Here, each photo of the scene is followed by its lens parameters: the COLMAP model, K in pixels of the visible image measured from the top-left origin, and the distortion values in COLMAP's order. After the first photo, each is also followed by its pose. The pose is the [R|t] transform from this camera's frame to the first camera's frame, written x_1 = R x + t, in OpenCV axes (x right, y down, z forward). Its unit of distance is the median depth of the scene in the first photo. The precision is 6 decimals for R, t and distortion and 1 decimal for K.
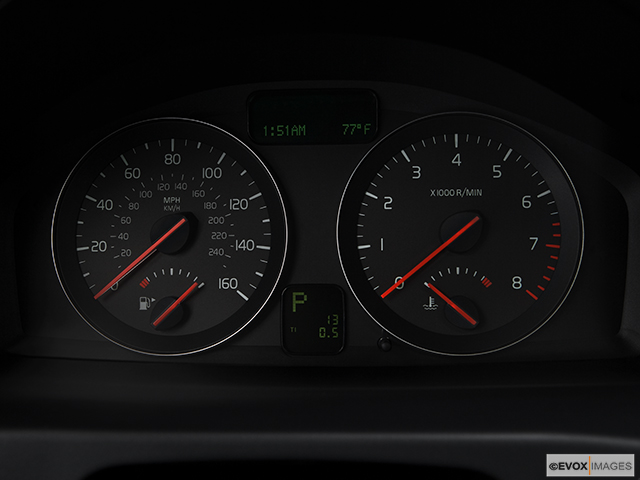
lens RADIAL K [[767.4, 0, 320.0], [0, 767.4, 241.1], [0, 0, 1]] dist [-0.036739, 0.000000]
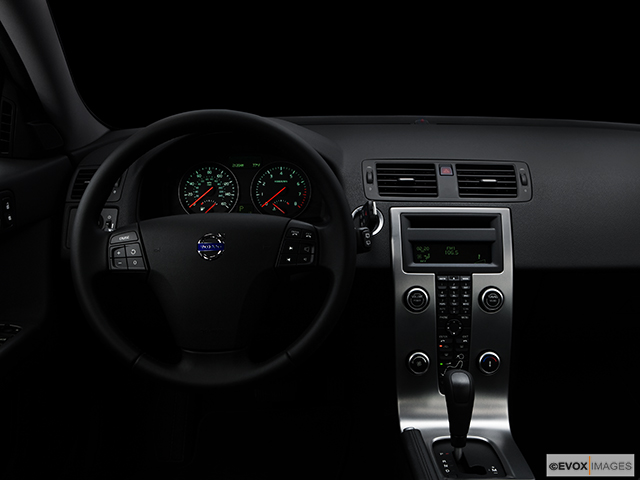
lens RADIAL K [[687.3, 0, 313.9], [0, 687.3, 259.9], [0, 0, 1]] dist [-0.027153, 0.000000]
pose [[0.999012, 0.007040, 0.043883, 0.193048], [-0.007577, 0.999898, 0.012080, 0.299227], [-0.043794, -0.012401, 0.998964, -2.574370]]
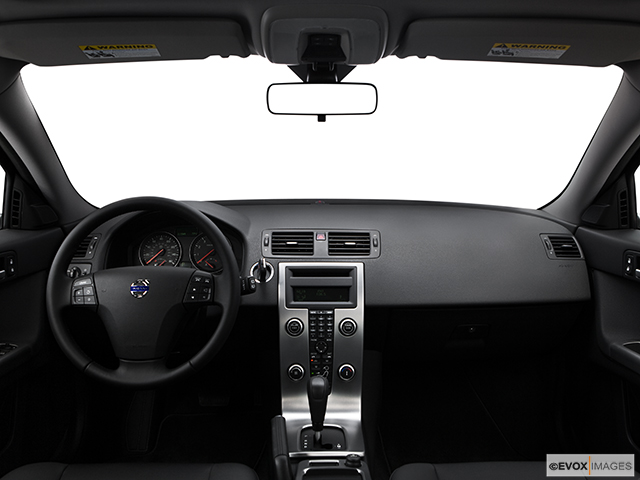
lens RADIAL K [[565.0, 0, 314.0], [0, 565.0, 253.8], [0, 0, 1]] dist [-0.073625, 0.024695]
pose [[0.999261, 0.007796, 0.037639, 0.769975], [-0.004326, 0.995805, -0.091400, 0.372053], [-0.038194, 0.091170, 0.995103, -3.122973]]
